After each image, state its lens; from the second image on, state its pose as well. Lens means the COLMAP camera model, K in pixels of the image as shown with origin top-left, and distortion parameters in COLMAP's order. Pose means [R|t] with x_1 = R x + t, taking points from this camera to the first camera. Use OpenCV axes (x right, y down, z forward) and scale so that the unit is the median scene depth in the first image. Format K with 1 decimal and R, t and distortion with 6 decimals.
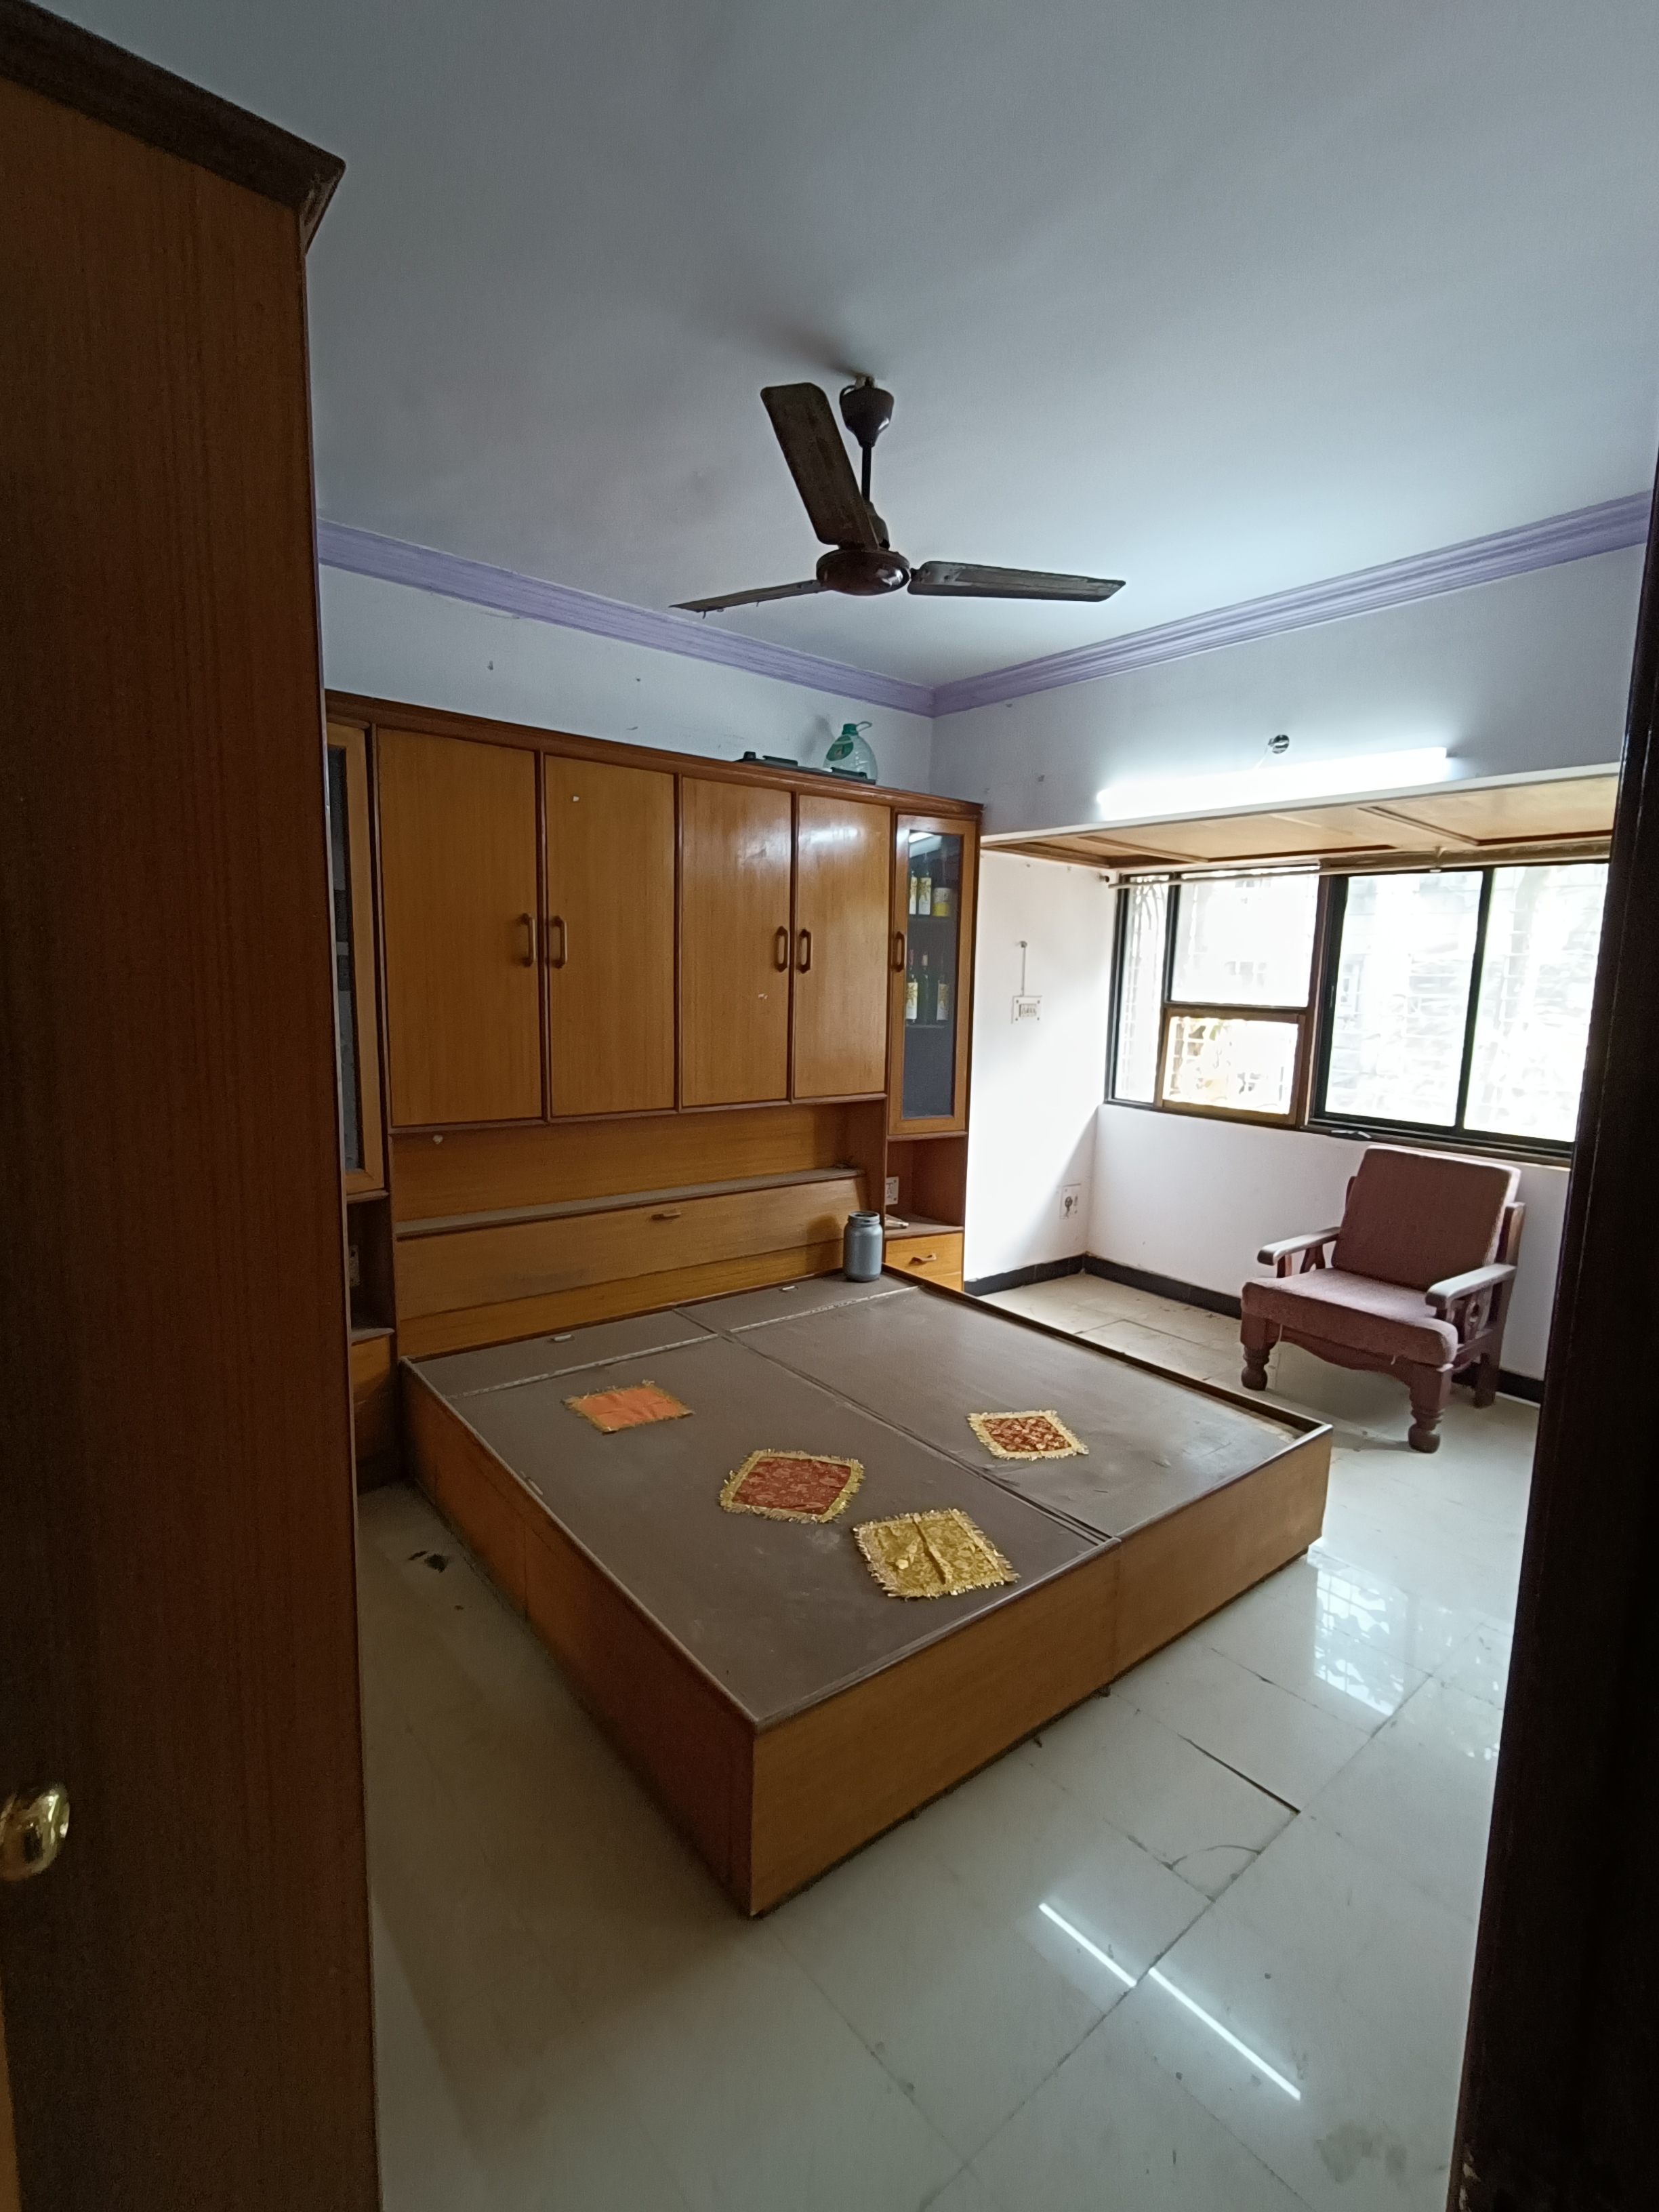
lens RADIAL K [[1026.0, 0, 822.2], [0, 1026.0, 1109.3], [0, 0, 1]] dist [0.004381, 0.000153]
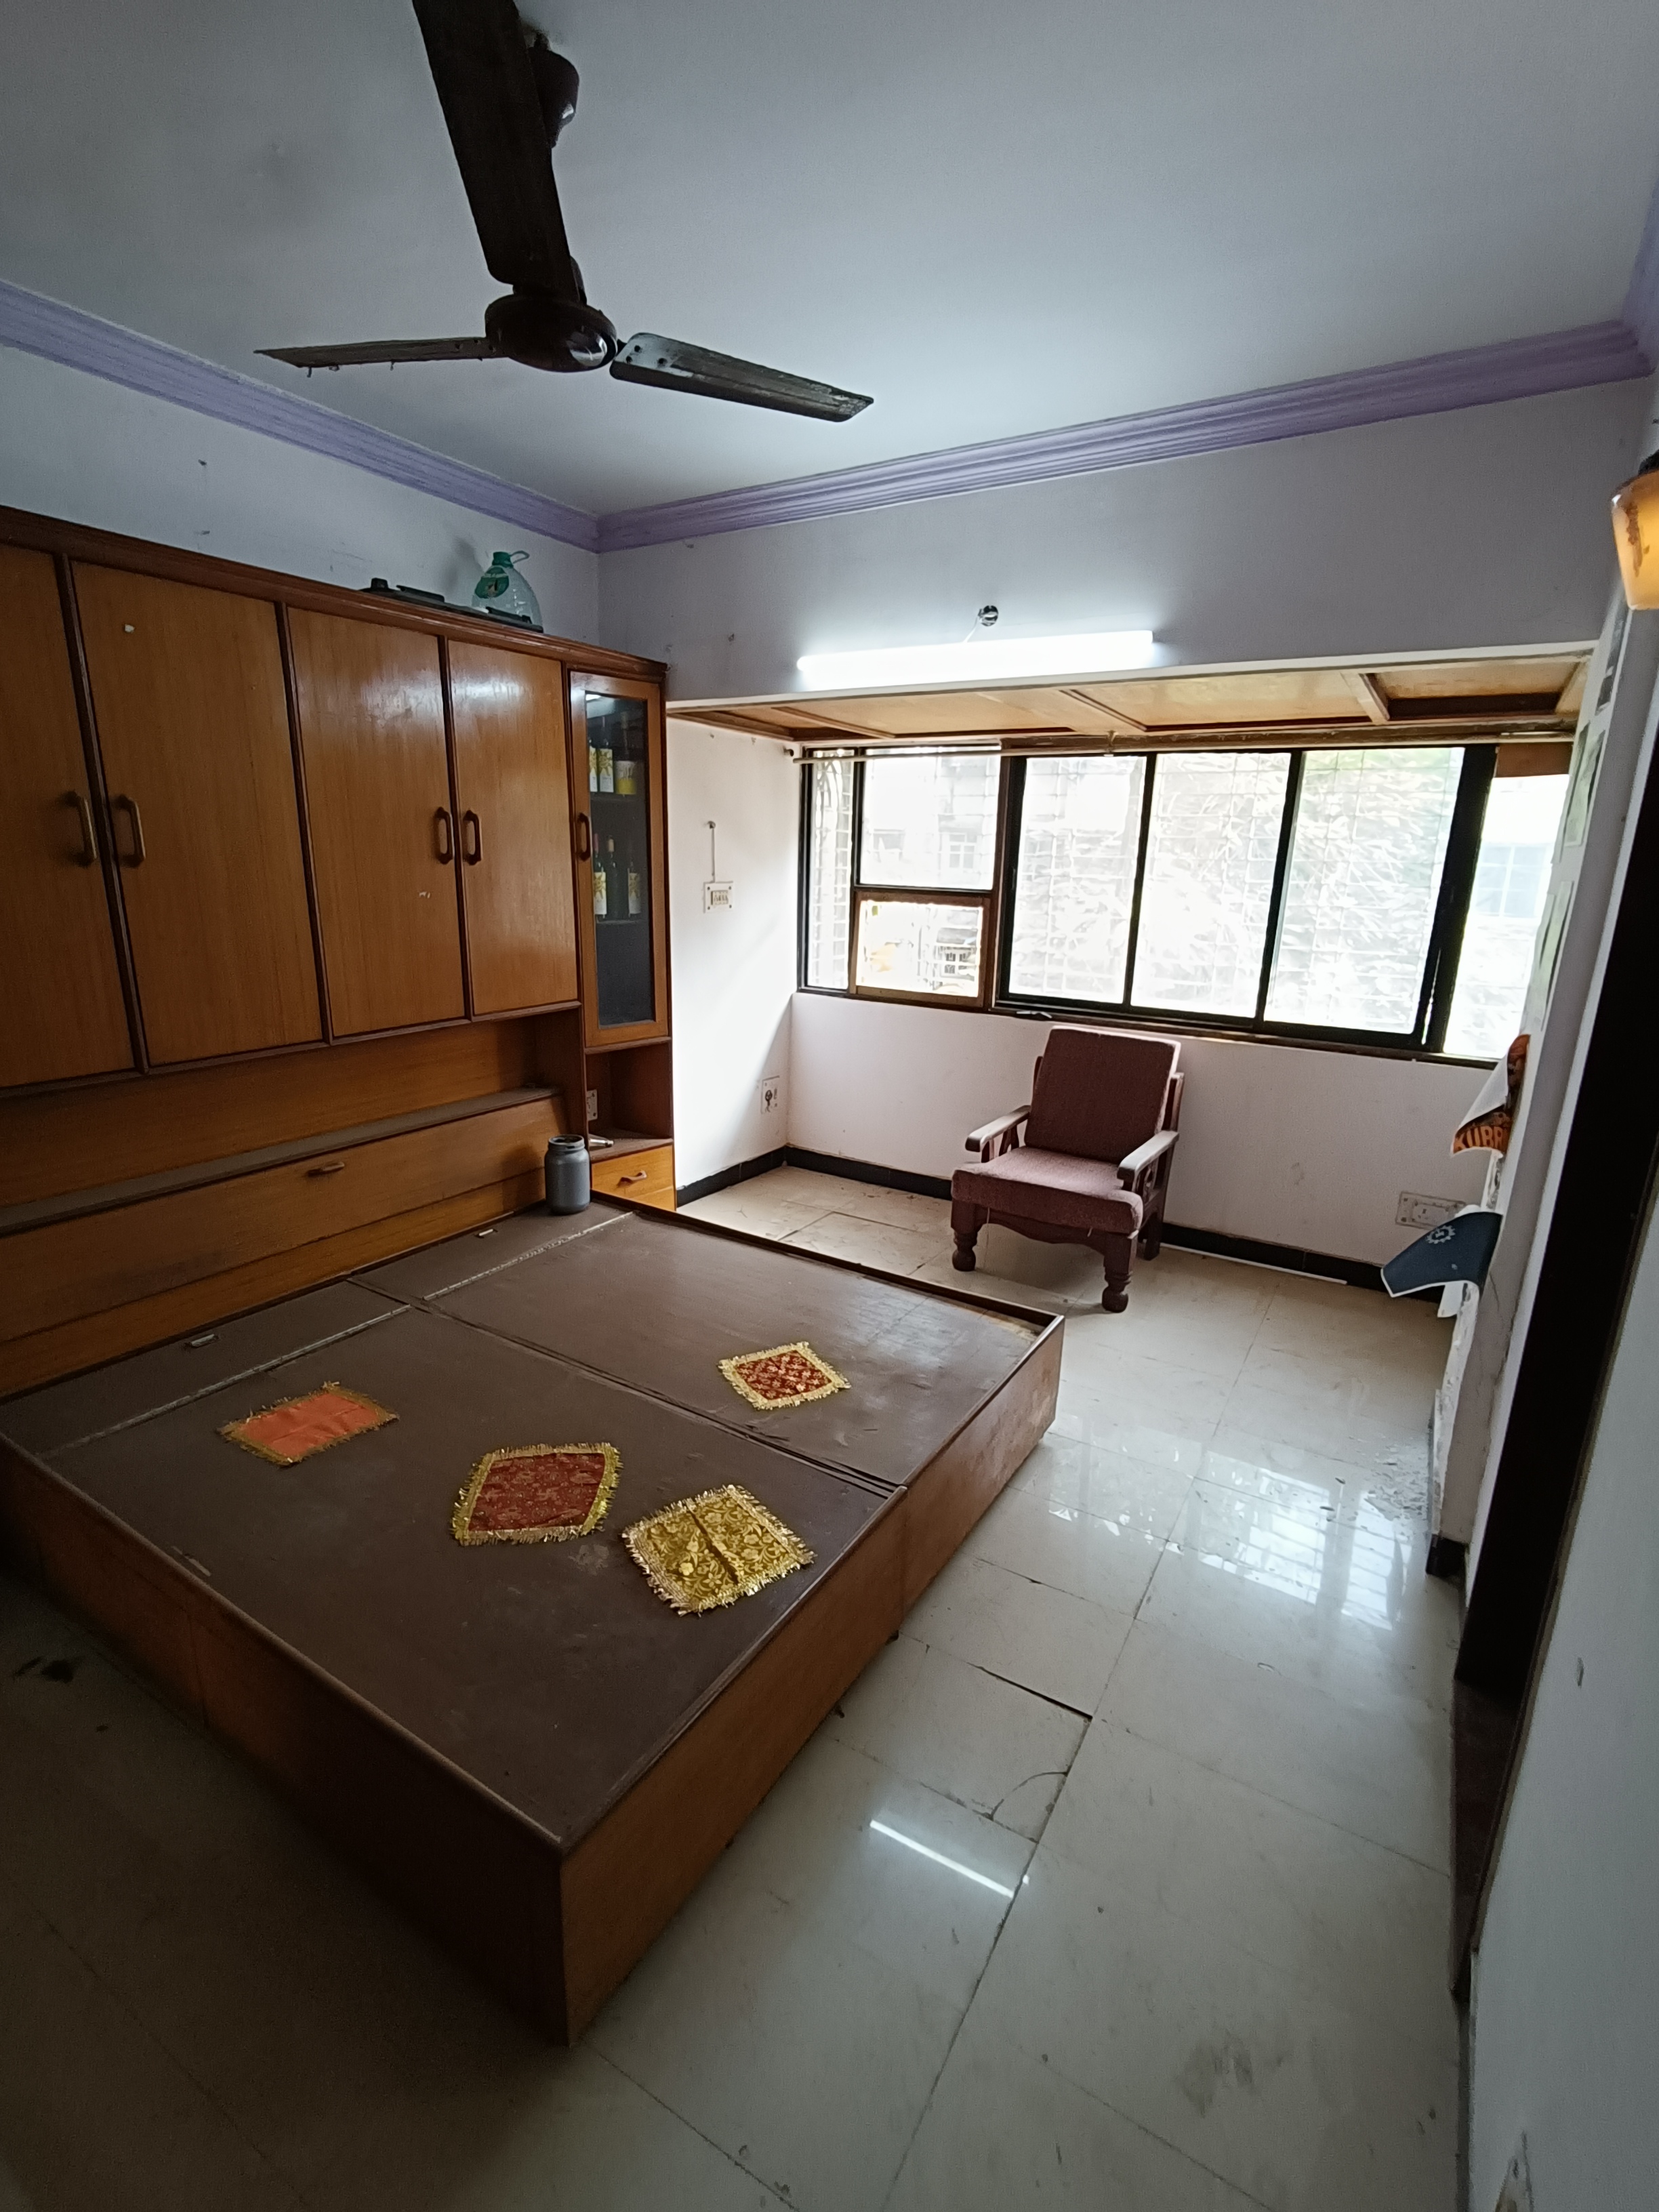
lens RADIAL K [[1026.0, 0, 822.2], [0, 1026.0, 1111.1], [0, 0, 1]] dist [0.004381, 0.000153]
pose [[0.943720, -0.086193, 0.319318, -0.036274], [0.044716, 0.989832, 0.135028, -0.037078], [-0.327709, -0.113150, 0.937978, 0.107555]]
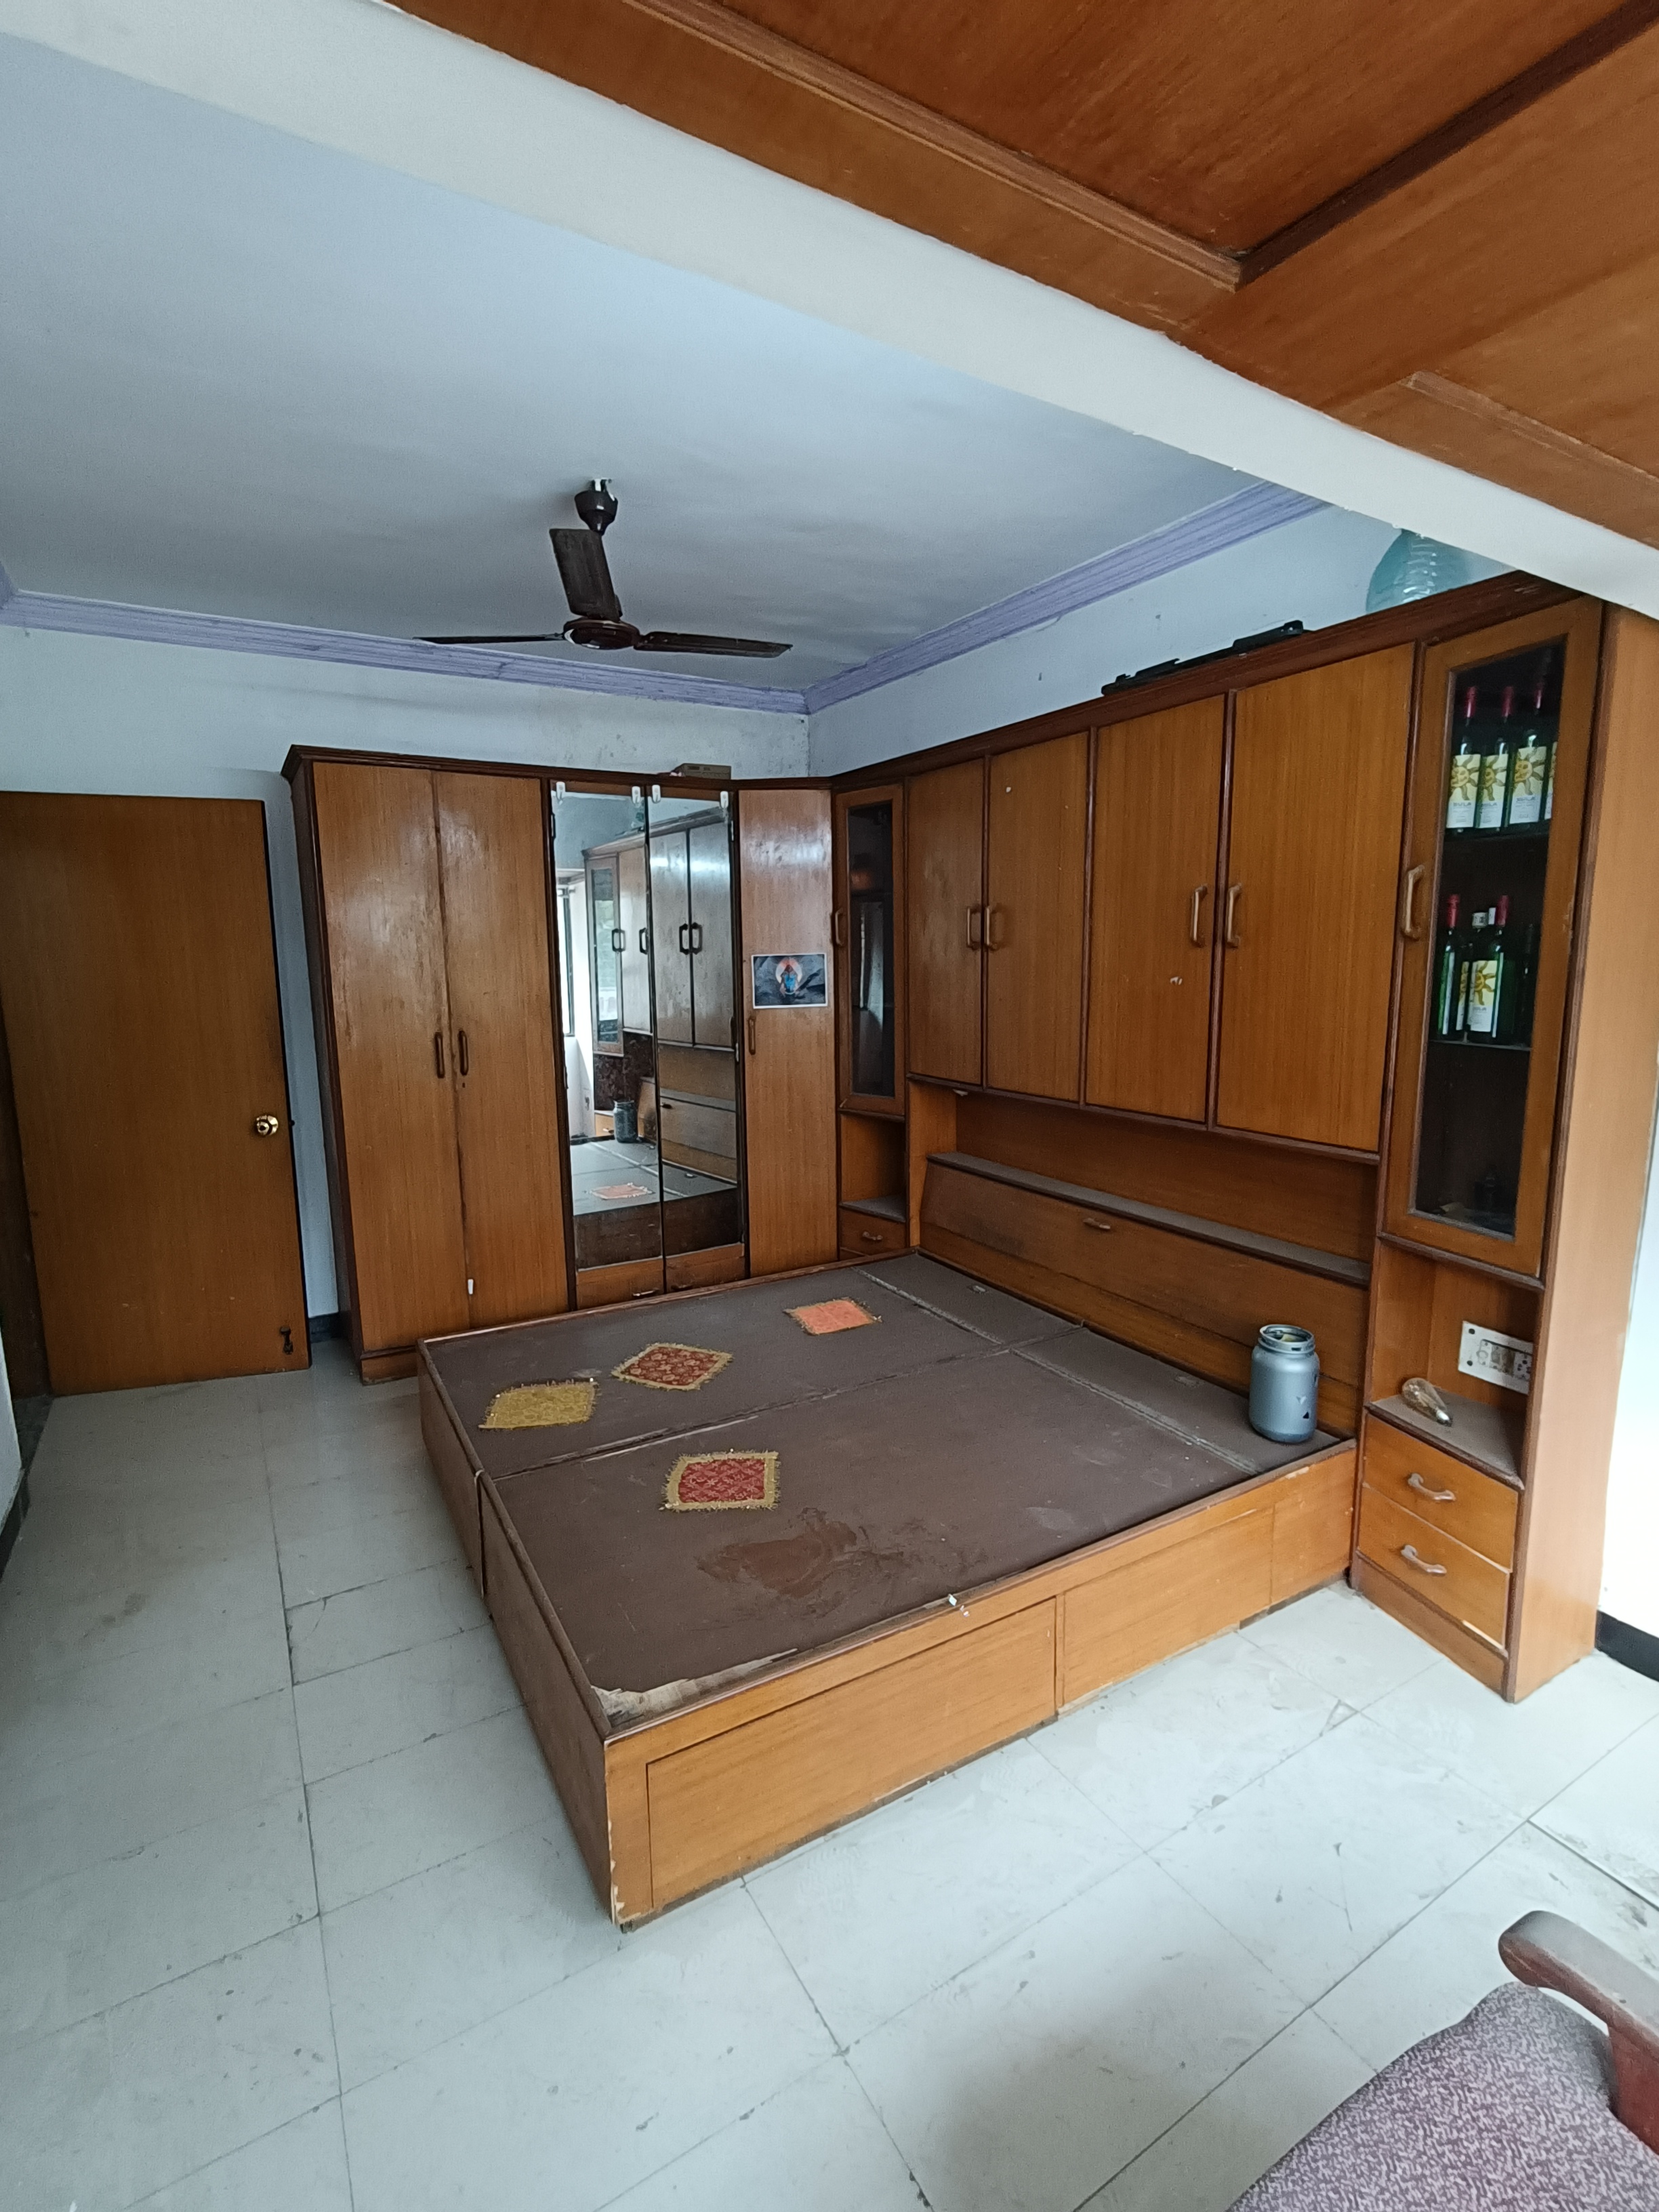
lens RADIAL K [[1026.0, 0, 815.4], [0, 1026.0, 1106.2], [0, 0, 1]] dist [0.004381, 0.000153]
pose [[-0.158258, 0.129084, -0.978924, 0.786965], [-0.119168, 0.981674, 0.148712, -0.106319], [0.980180, 0.140191, -0.139975, 0.907262]]
